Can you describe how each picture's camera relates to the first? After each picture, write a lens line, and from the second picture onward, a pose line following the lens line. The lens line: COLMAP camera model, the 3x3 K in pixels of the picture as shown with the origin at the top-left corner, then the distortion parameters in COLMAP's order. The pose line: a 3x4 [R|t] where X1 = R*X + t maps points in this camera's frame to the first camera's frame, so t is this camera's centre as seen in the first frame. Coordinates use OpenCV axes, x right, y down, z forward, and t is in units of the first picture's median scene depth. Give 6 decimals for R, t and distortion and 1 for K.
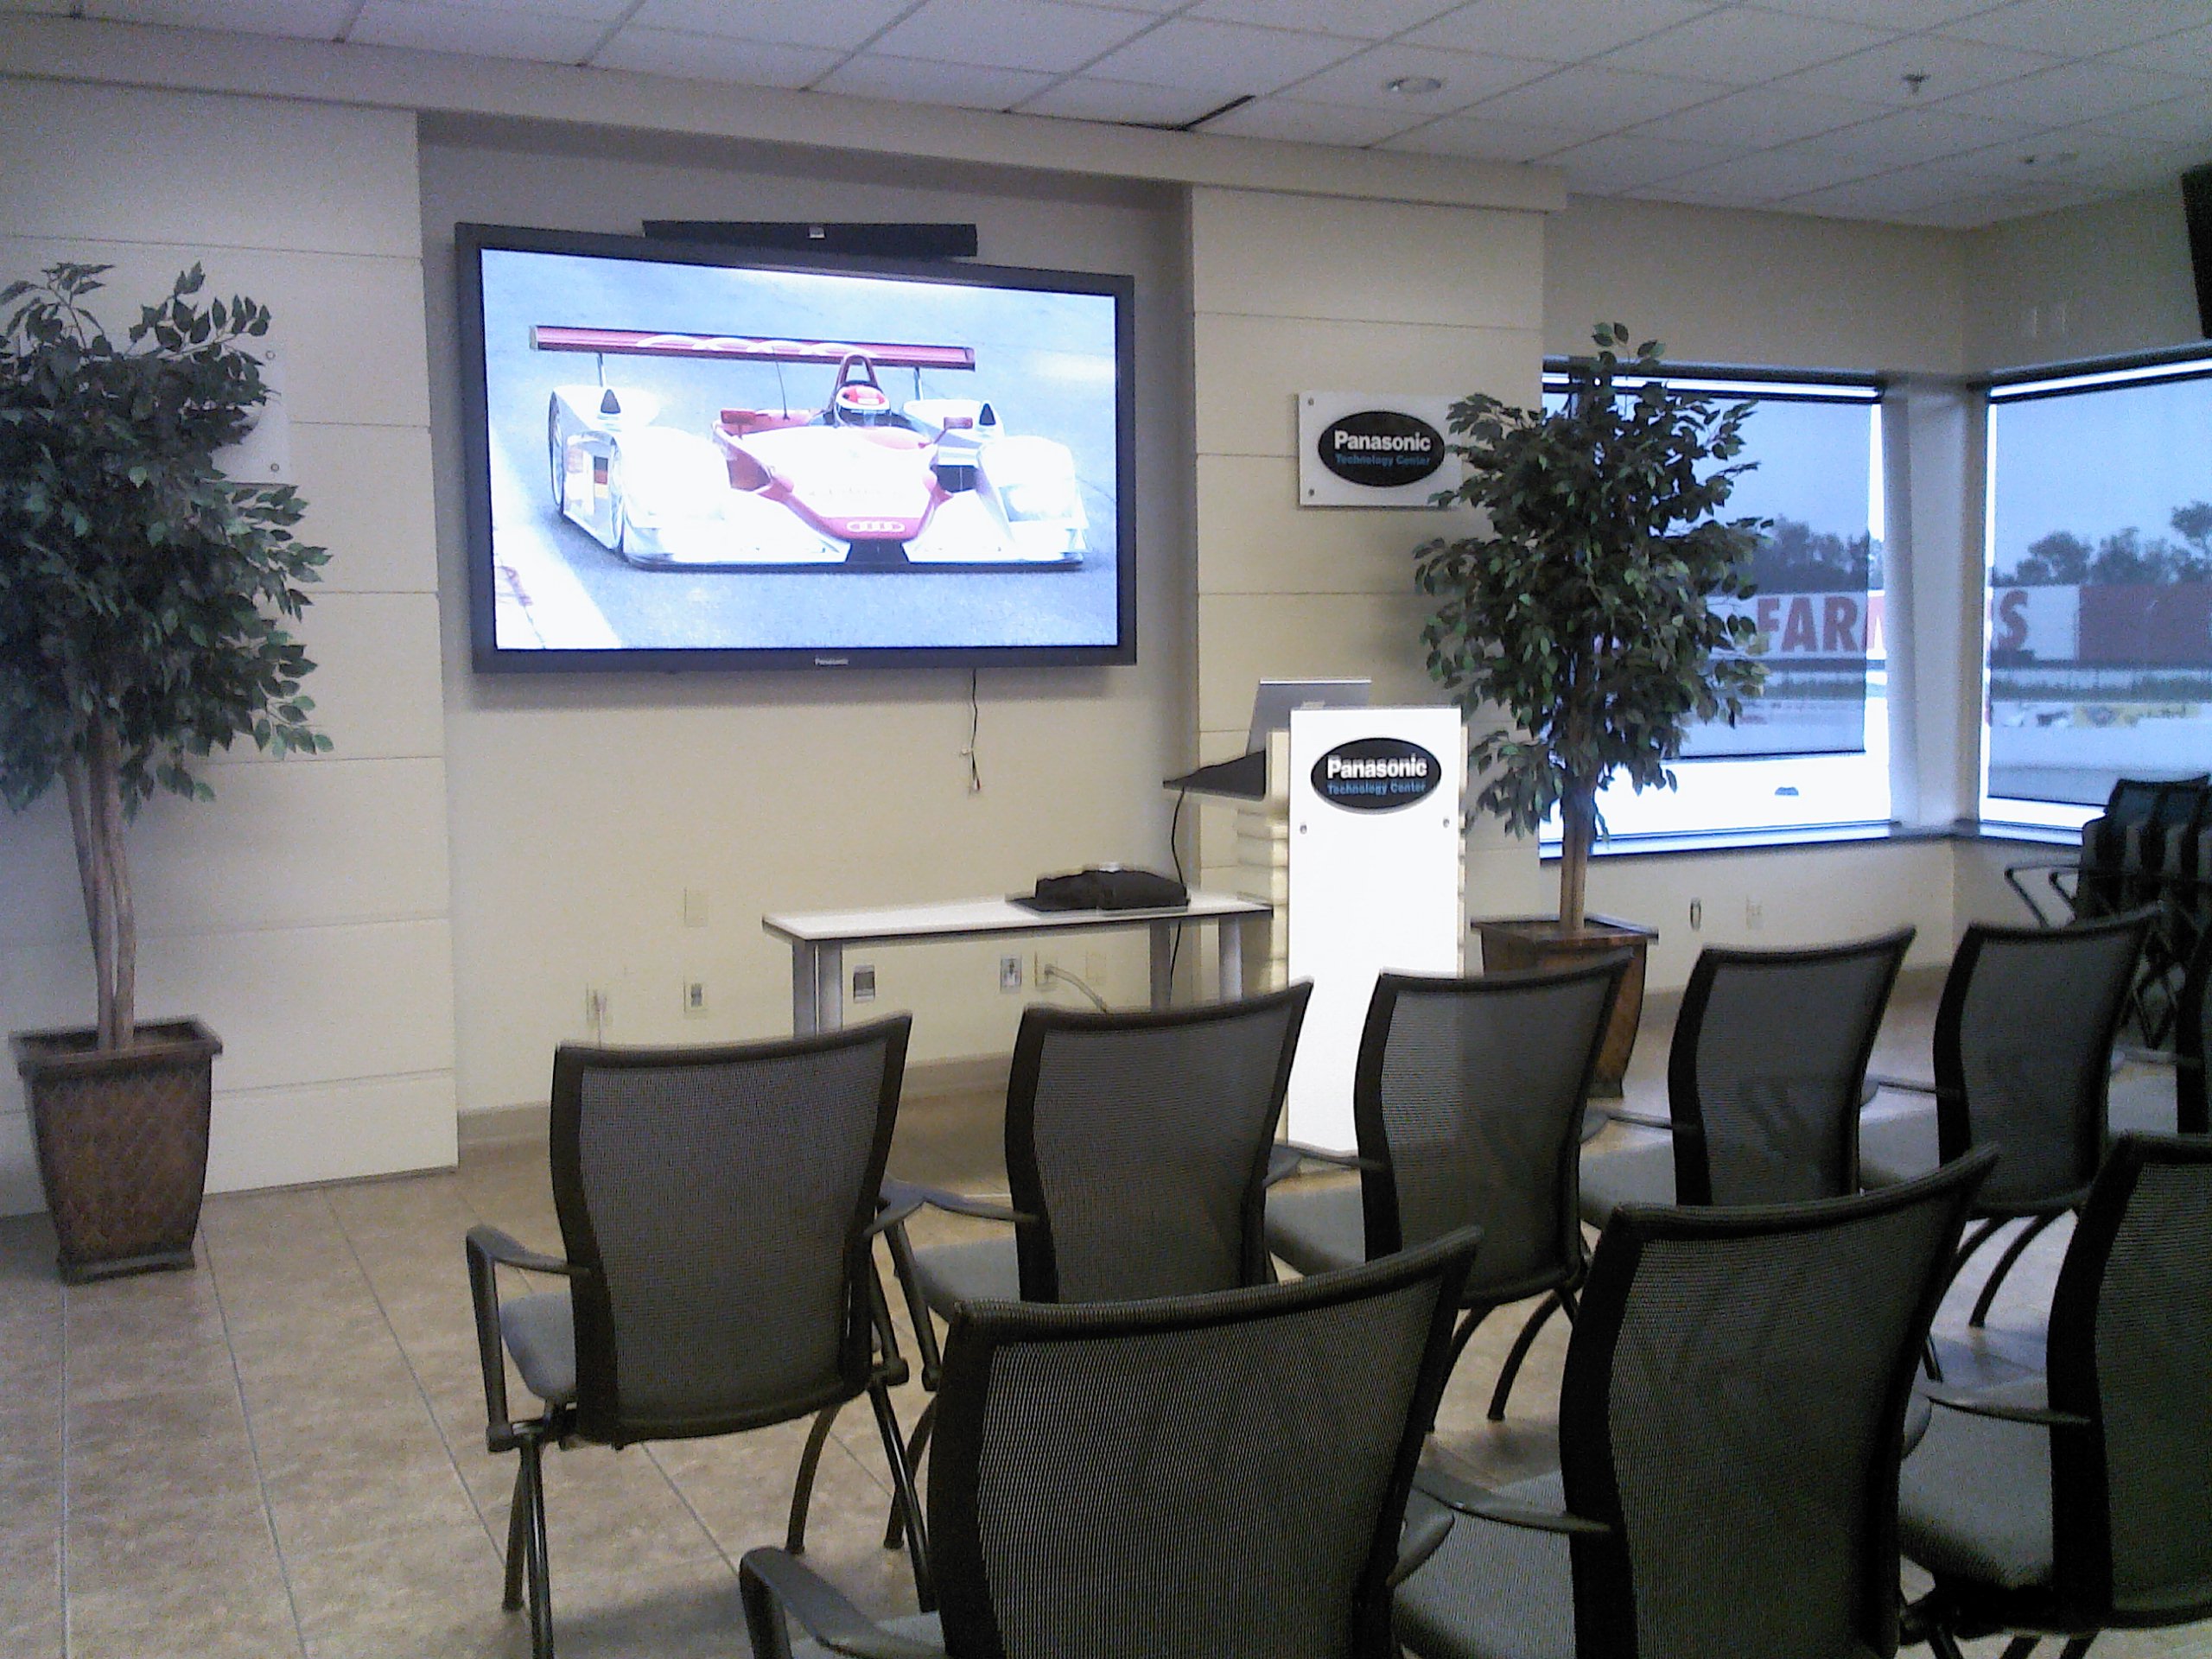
lens RADIAL K [[2223.5, 0, 1139.1], [0, 2223.5, 851.7], [0, 0, 1]] dist [0.078638, 0.011363]
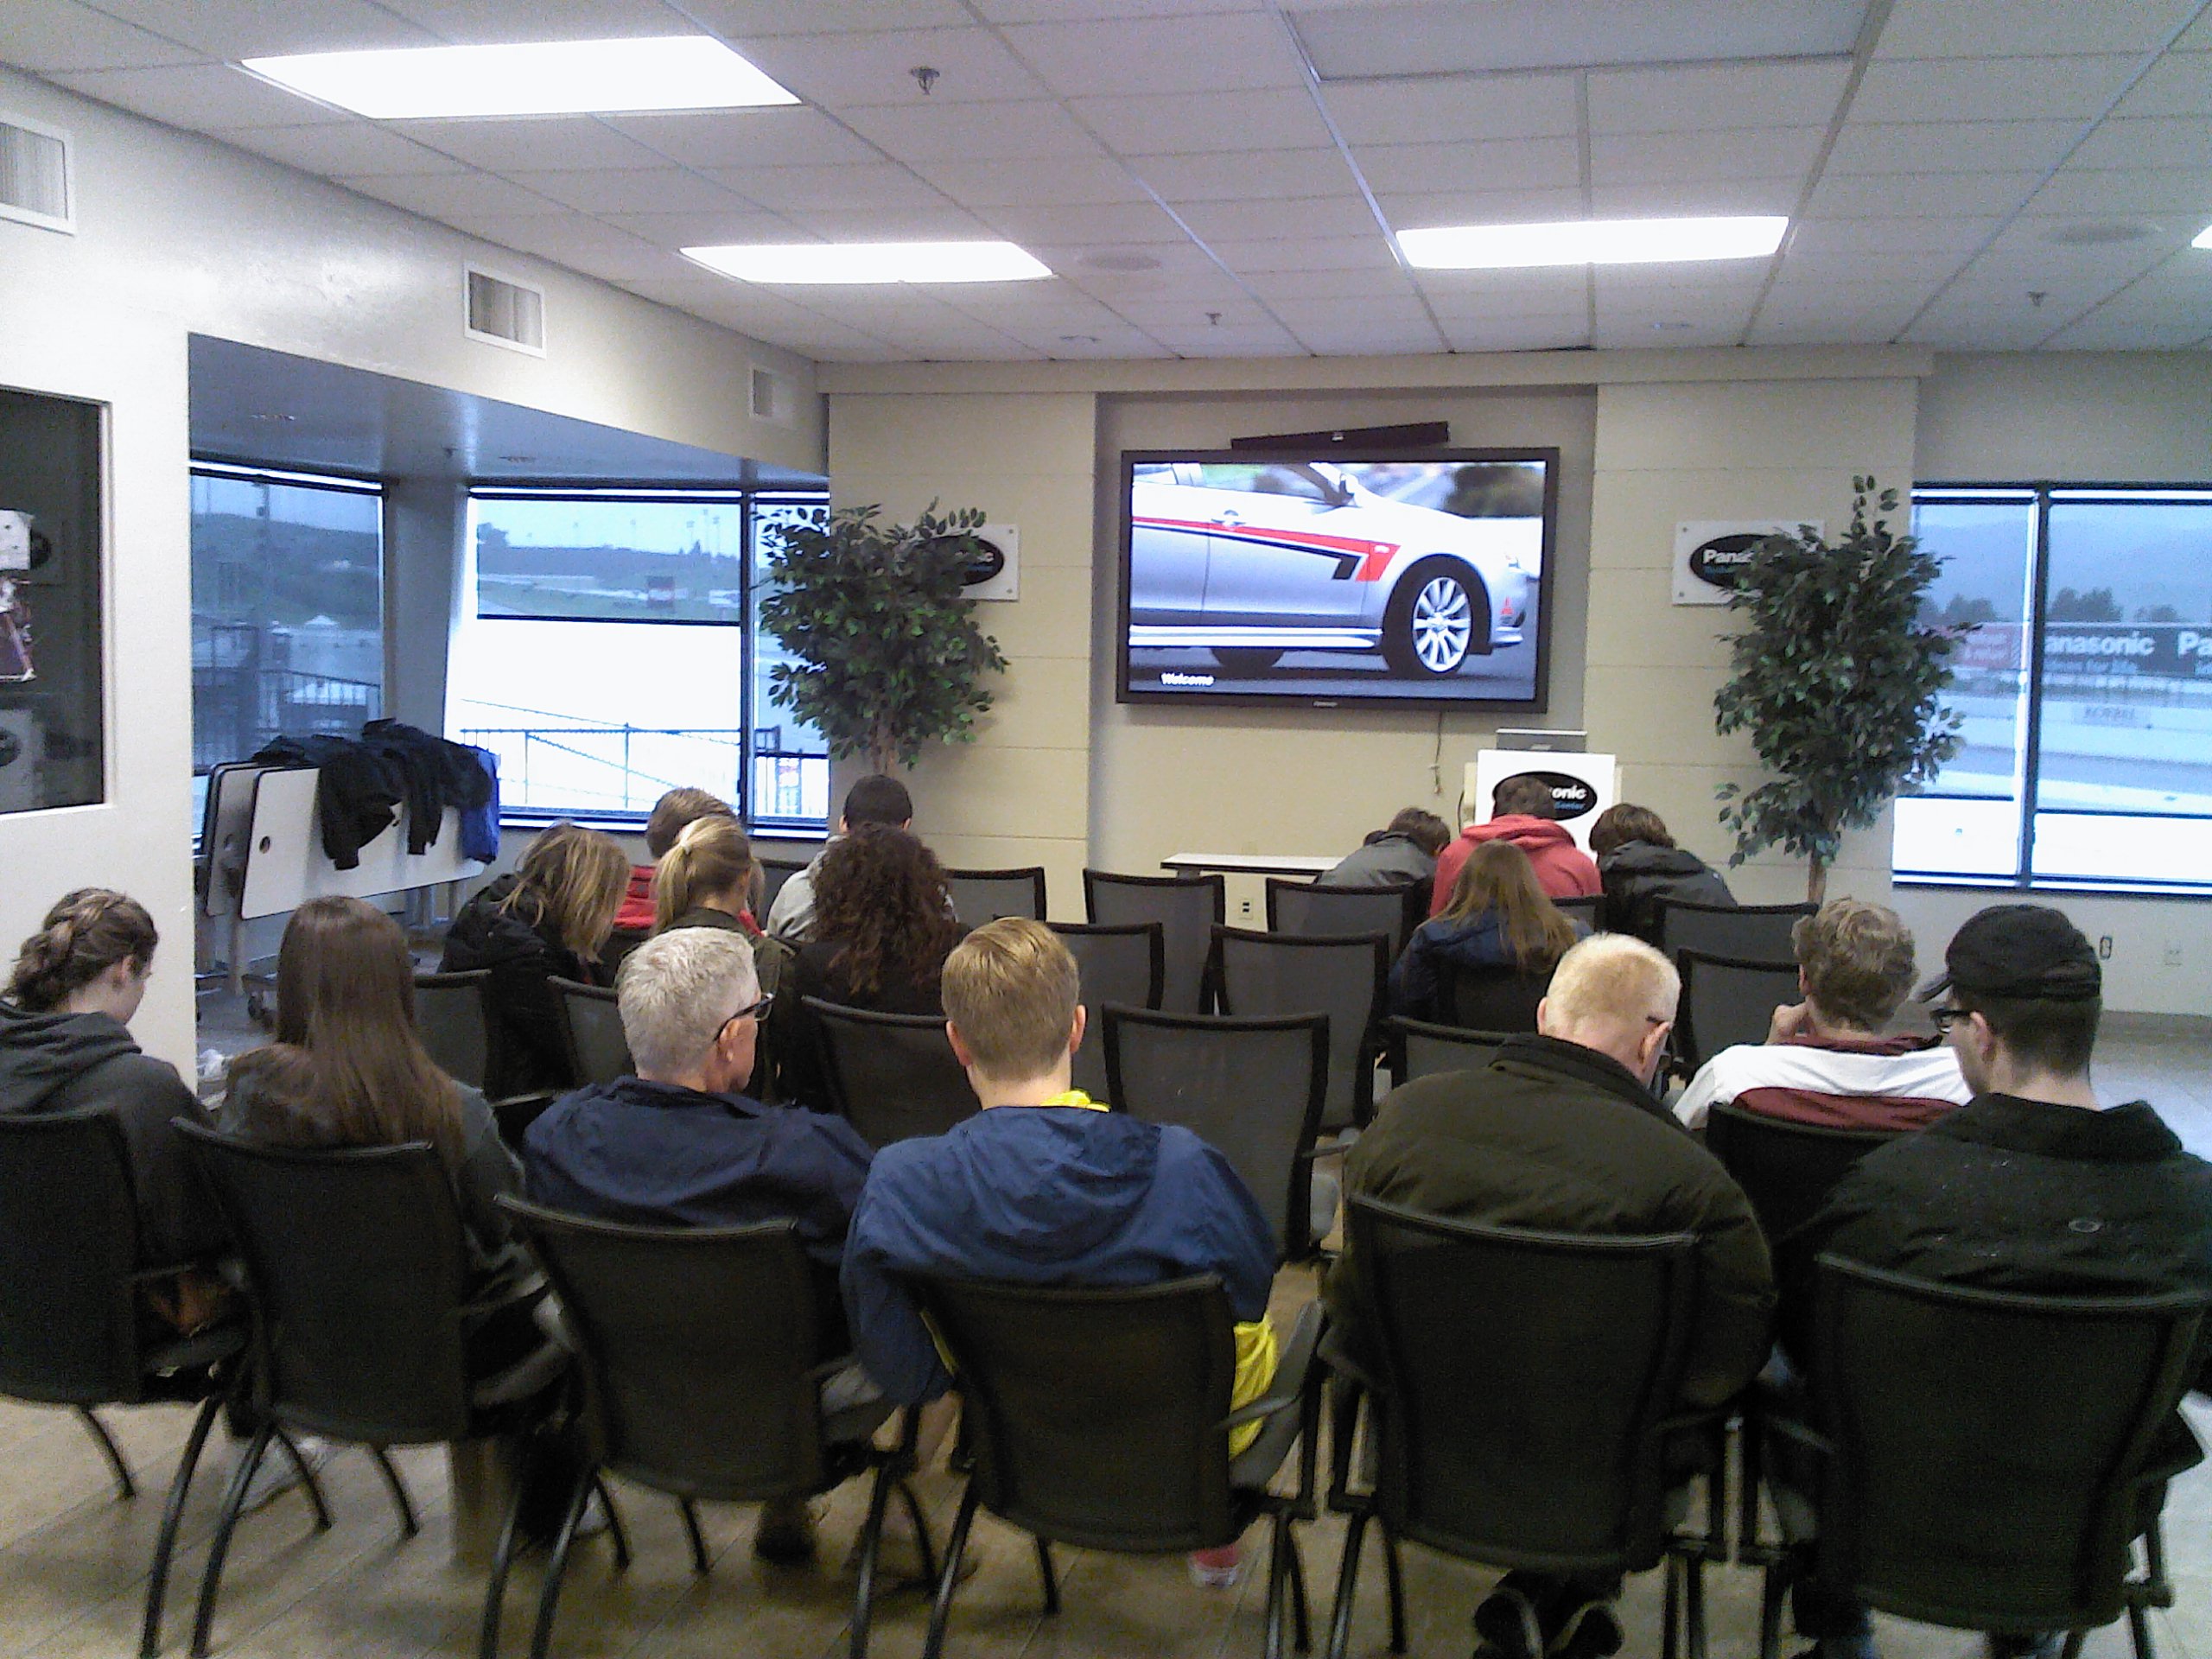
lens RADIAL K [[2180.1, 0, 1106.0], [0, 2180.1, 829.5], [0, 0, 1]] dist [0.422772, 0.003914]
pose [[0.781879, 0.082532, -0.617943, 0.706447], [-0.088646, 0.995845, 0.020842, -0.014745], [0.617095, 0.038482, 0.785947, -0.326751]]
